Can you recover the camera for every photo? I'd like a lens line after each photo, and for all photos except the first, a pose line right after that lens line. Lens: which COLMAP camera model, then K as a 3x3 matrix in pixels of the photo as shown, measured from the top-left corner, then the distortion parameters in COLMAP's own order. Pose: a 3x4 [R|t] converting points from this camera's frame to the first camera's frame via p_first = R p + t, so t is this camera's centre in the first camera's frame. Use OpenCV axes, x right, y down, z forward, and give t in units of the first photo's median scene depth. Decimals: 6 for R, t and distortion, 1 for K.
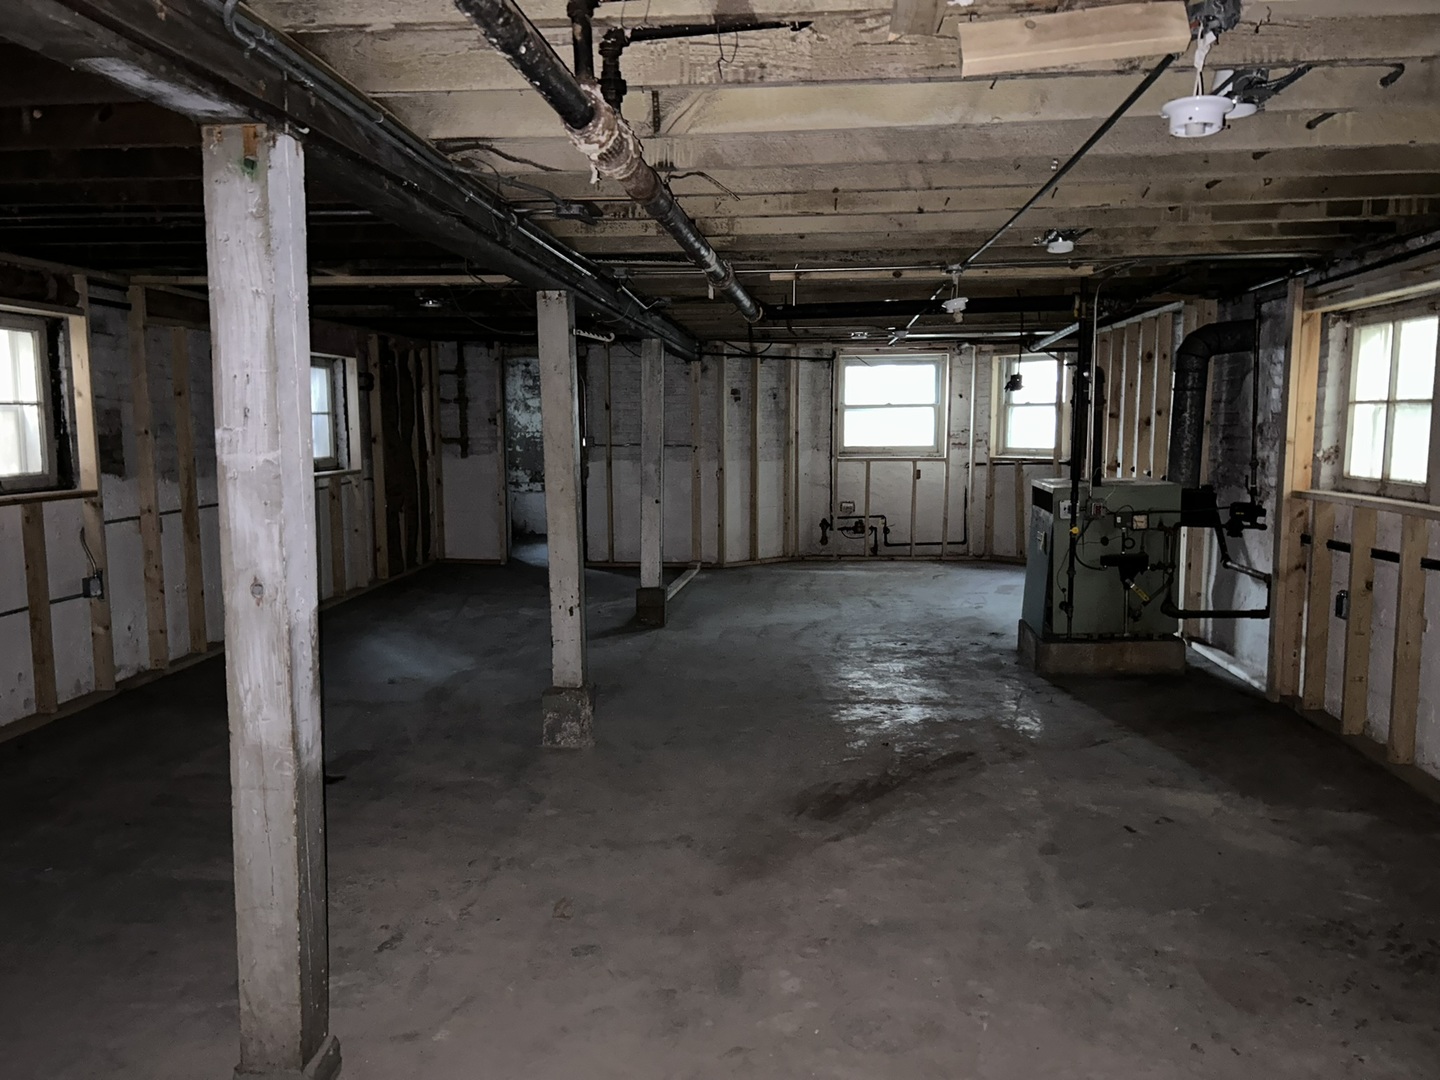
lens RADIAL K [[1077.5, 0, 716.2], [0, 1077.5, 544.7], [0, 0, 1]] dist [0.038122, -0.046689]
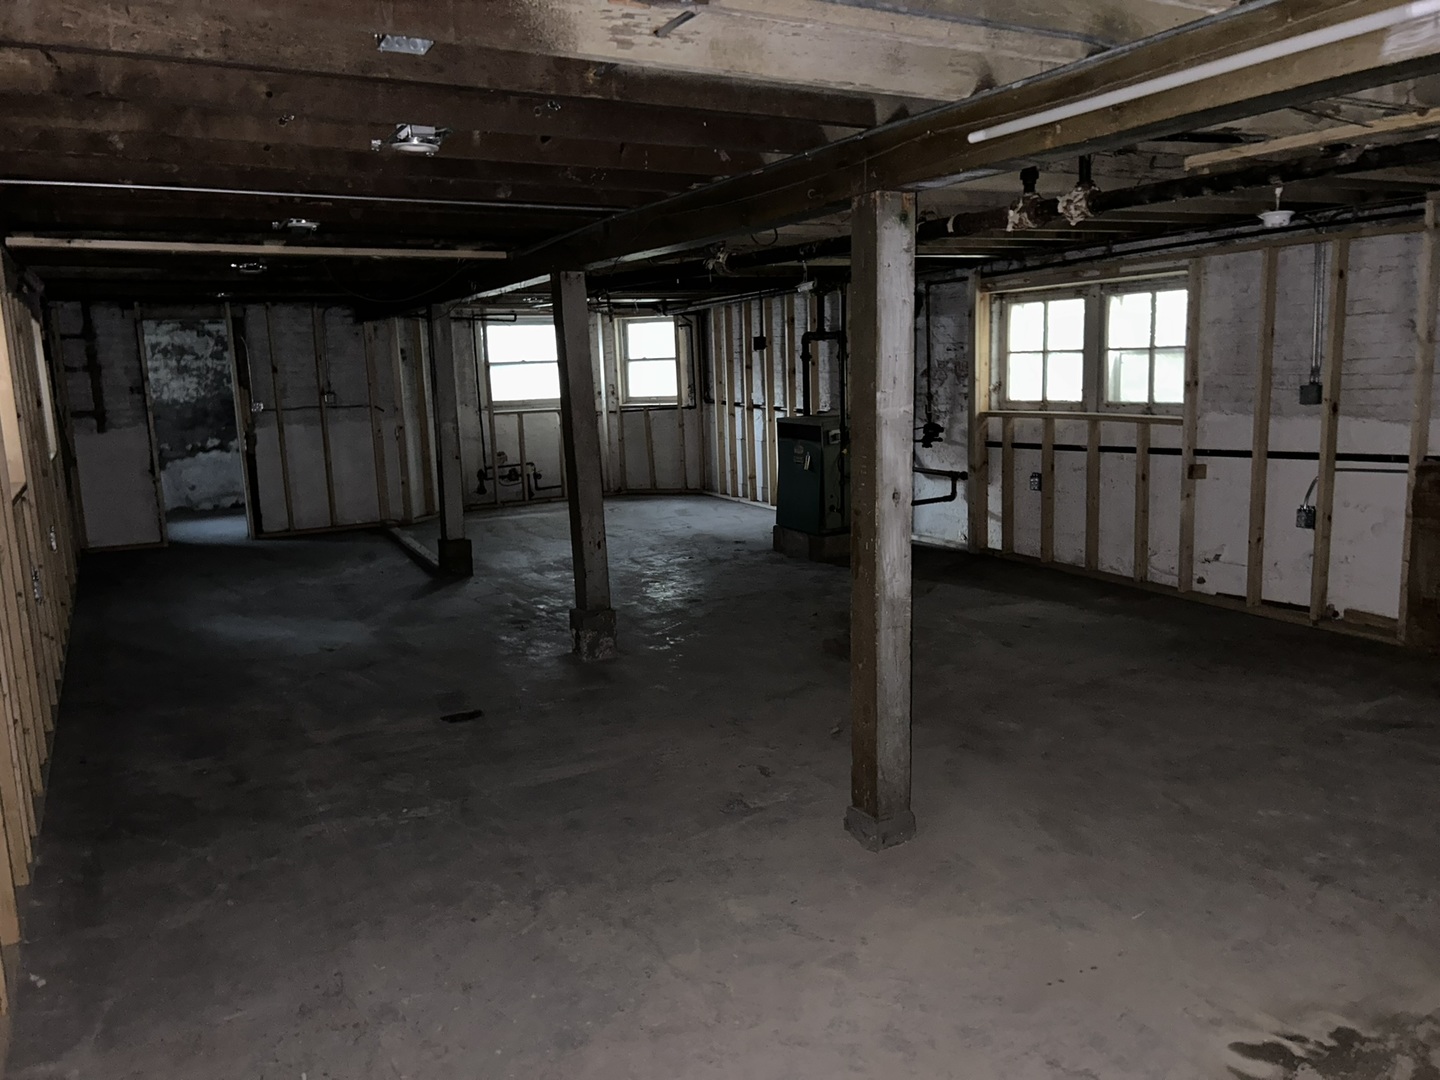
lens RADIAL K [[1077.5, 0, 718.7], [0, 1077.5, 540.8], [0, 0, 1]] dist [0.038122, -0.046689]
pose [[0.831407, -0.116051, 0.543410, -0.314803], [0.094173, 0.993229, 0.068031, -0.004955], [-0.547625, -0.005387, 0.836707, -0.029187]]
